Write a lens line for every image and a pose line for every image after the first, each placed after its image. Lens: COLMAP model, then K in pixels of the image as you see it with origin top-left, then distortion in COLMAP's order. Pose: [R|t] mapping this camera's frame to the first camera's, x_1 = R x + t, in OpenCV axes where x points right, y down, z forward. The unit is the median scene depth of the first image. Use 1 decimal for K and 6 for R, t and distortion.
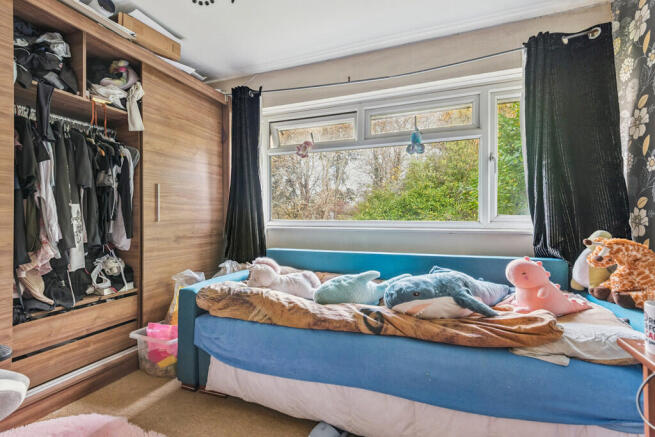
lens RADIAL K [[296.3, 0, 329.0], [0, 296.3, 216.6], [0, 0, 1]] dist [0.025298, -0.002632]
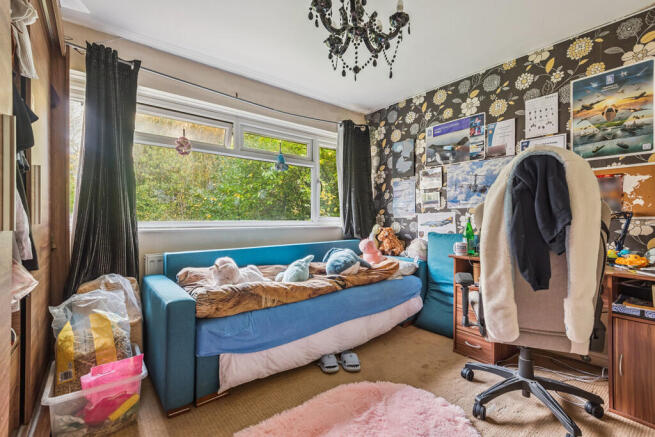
lens RADIAL K [[296.3, 0, 329.2], [0, 296.3, 219.1], [0, 0, 1]] dist [0.025298, -0.002632]
pose [[0.514271, -0.002368, 0.857625, -1.017267], [-0.003464, 0.999982, 0.004839, -0.001831], [-0.857621, -0.005459, 0.514254, 0.173144]]
